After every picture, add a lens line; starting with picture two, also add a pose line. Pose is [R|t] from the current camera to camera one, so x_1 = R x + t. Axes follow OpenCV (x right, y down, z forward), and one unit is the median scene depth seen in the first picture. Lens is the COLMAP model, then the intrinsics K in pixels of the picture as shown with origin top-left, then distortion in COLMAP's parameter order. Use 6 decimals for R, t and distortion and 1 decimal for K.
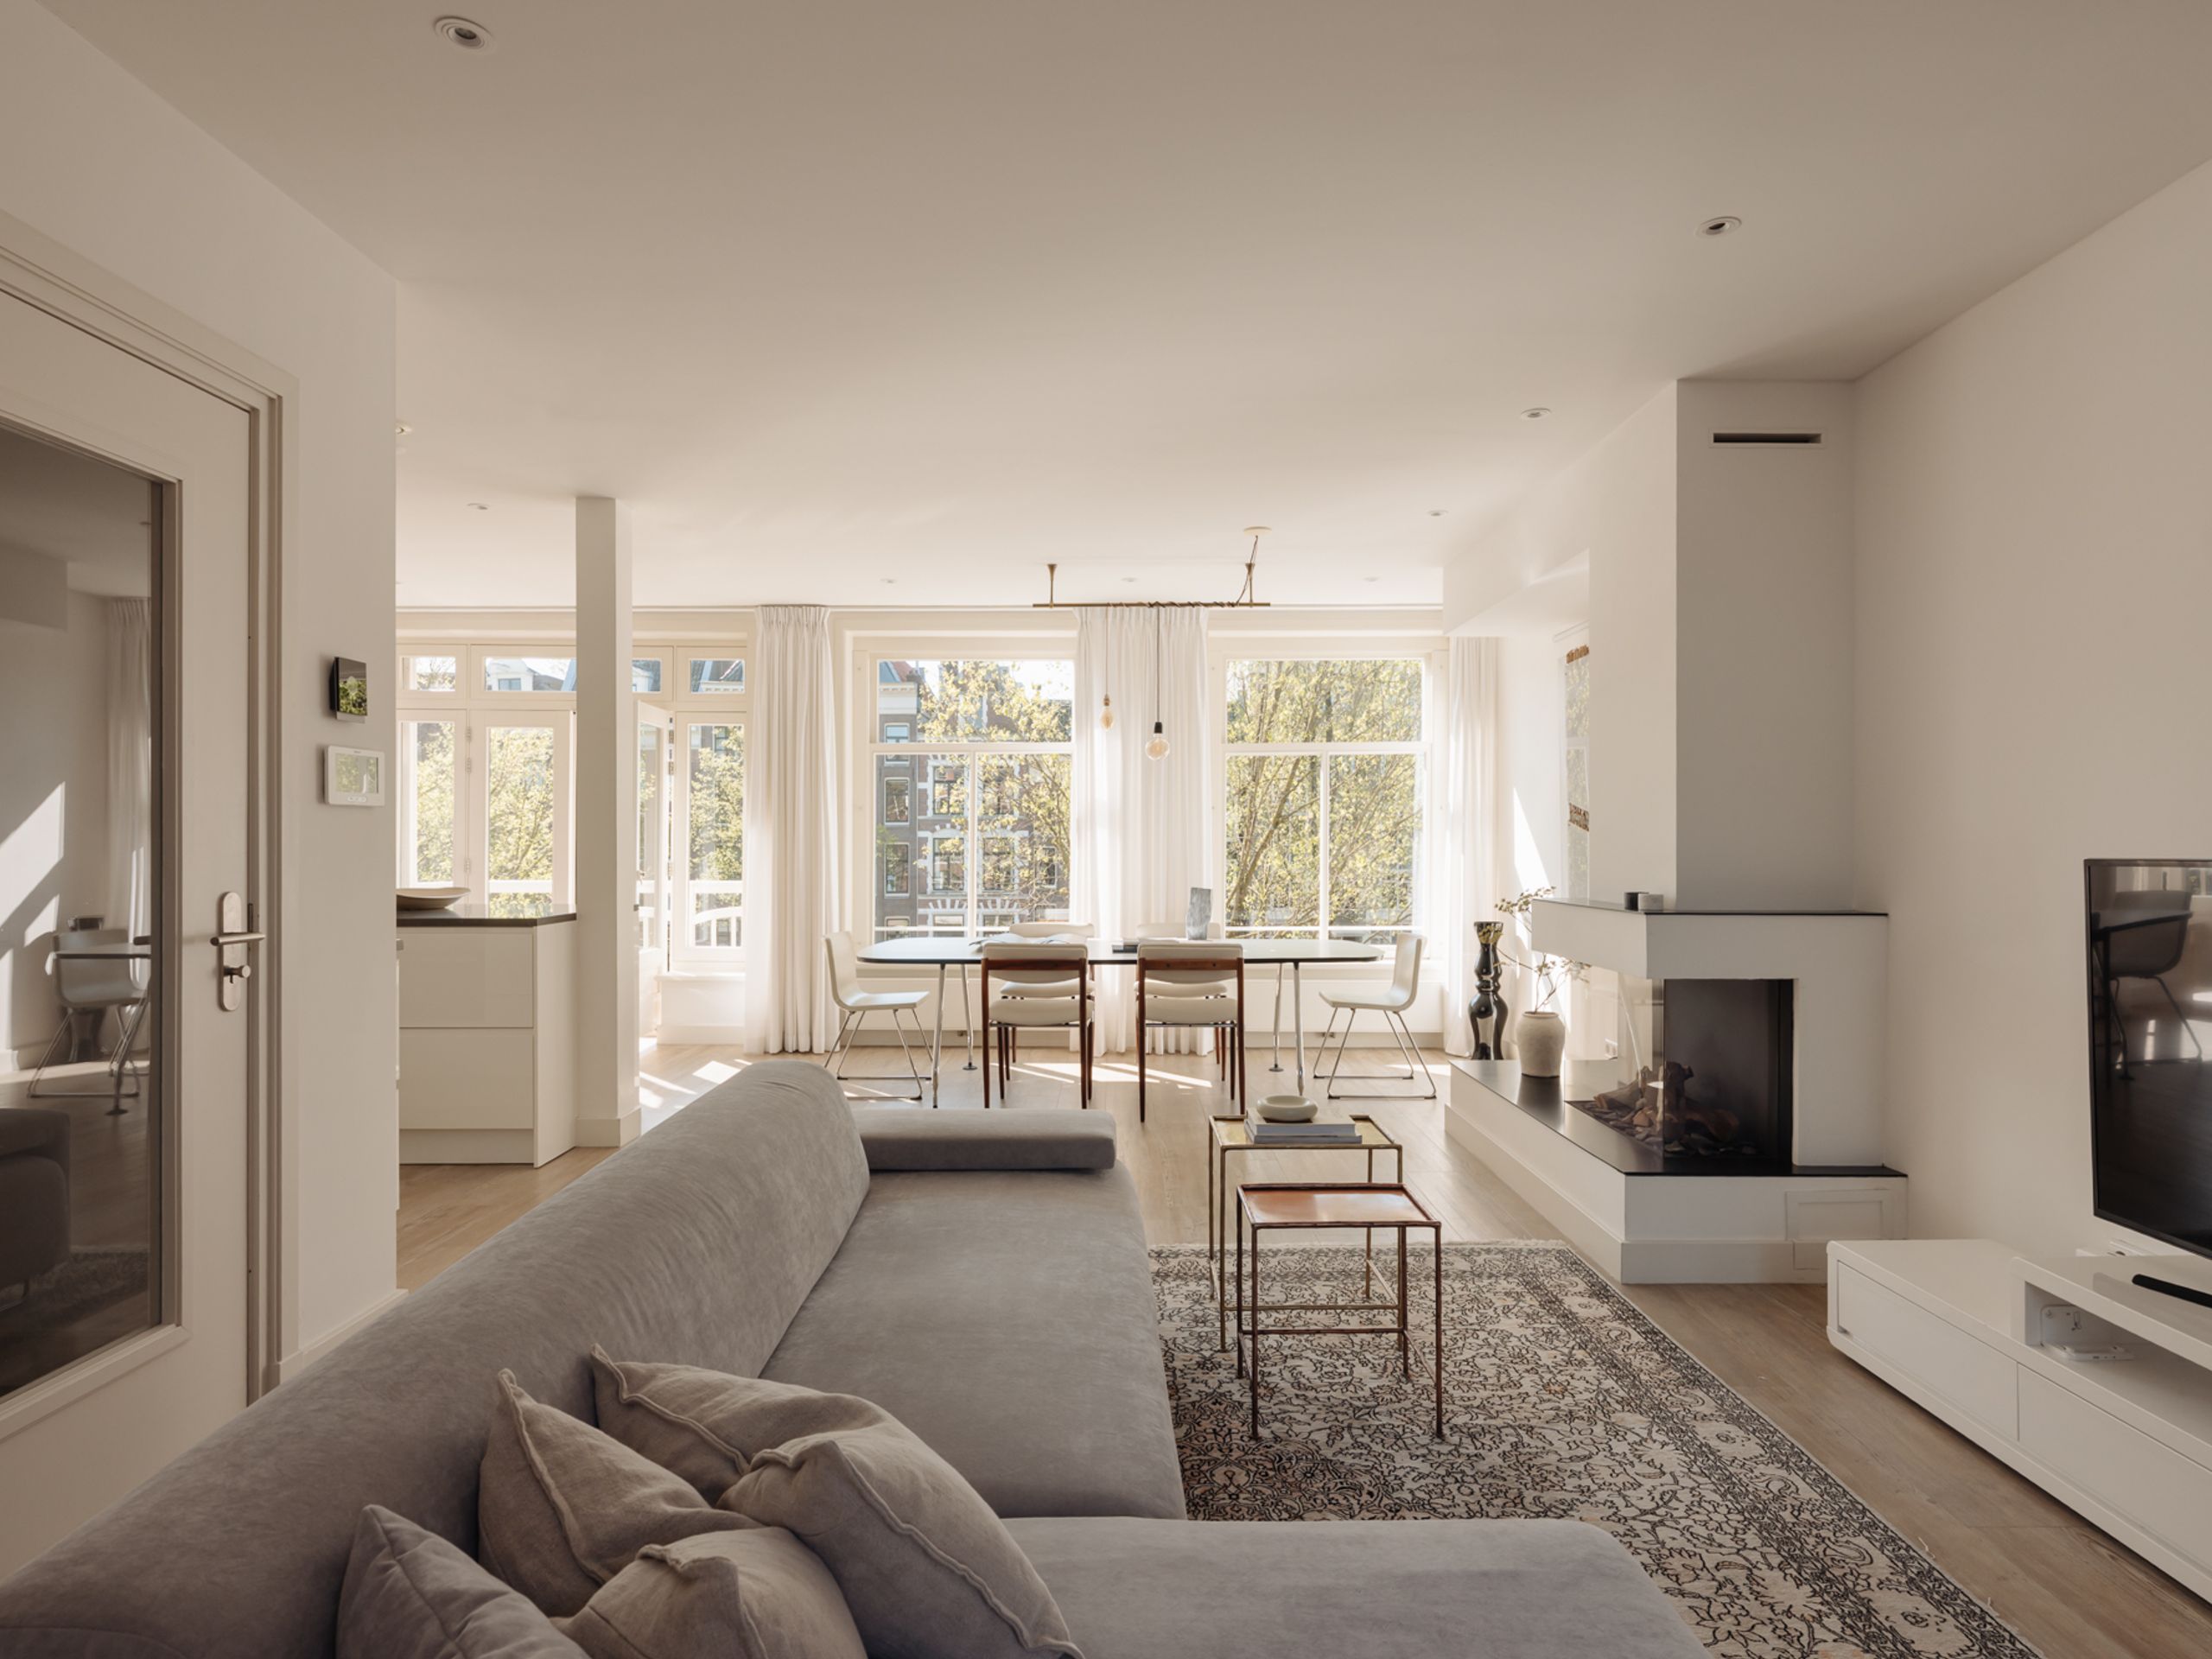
lens RADIAL K [[1233.8, 0, 1123.9], [0, 1233.8, 836.0], [0, 0, 1]] dist [-0.000056, -0.004047]
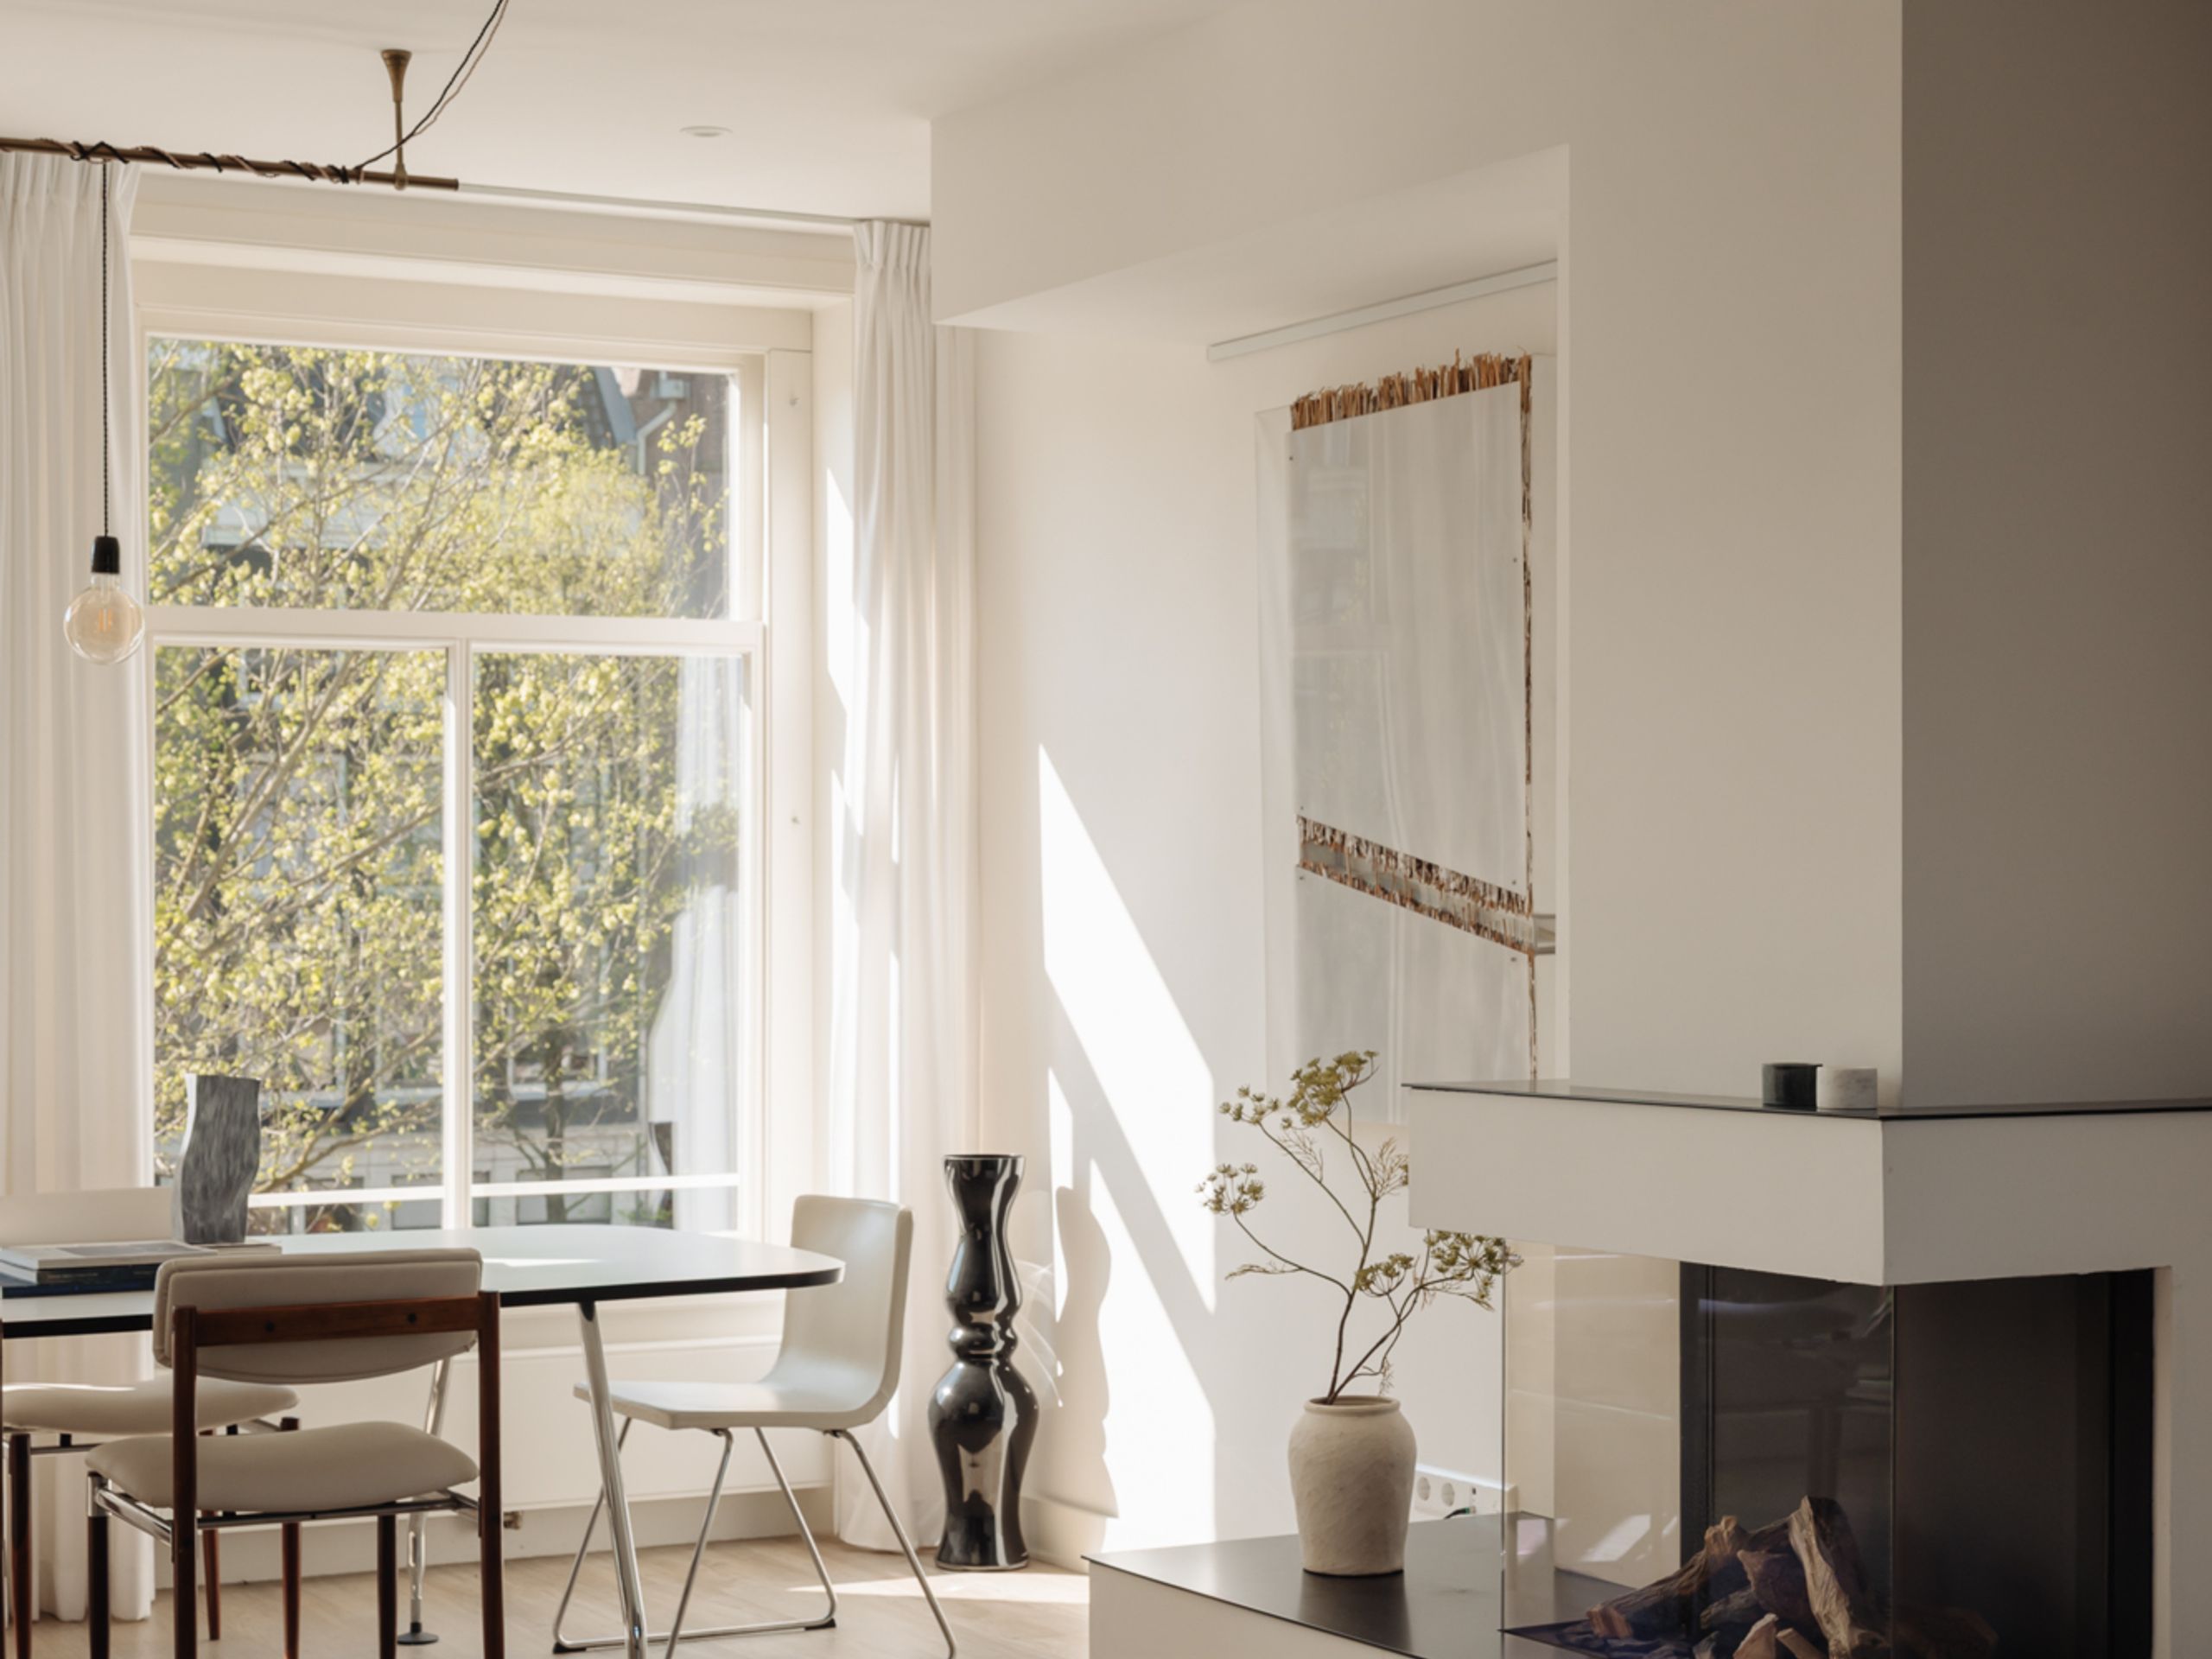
lens RADIAL K [[3977.3, 0, 1158.9], [0, 3977.3, 926.9], [0, 0, 1]] dist [-0.012122, 0.000000]
pose [[0.867664, -0.003370, 0.497140, -0.236020], [-0.001513, 0.999955, 0.009418, -0.005271], [-0.497149, -0.008924, 0.867619, 0.014358]]
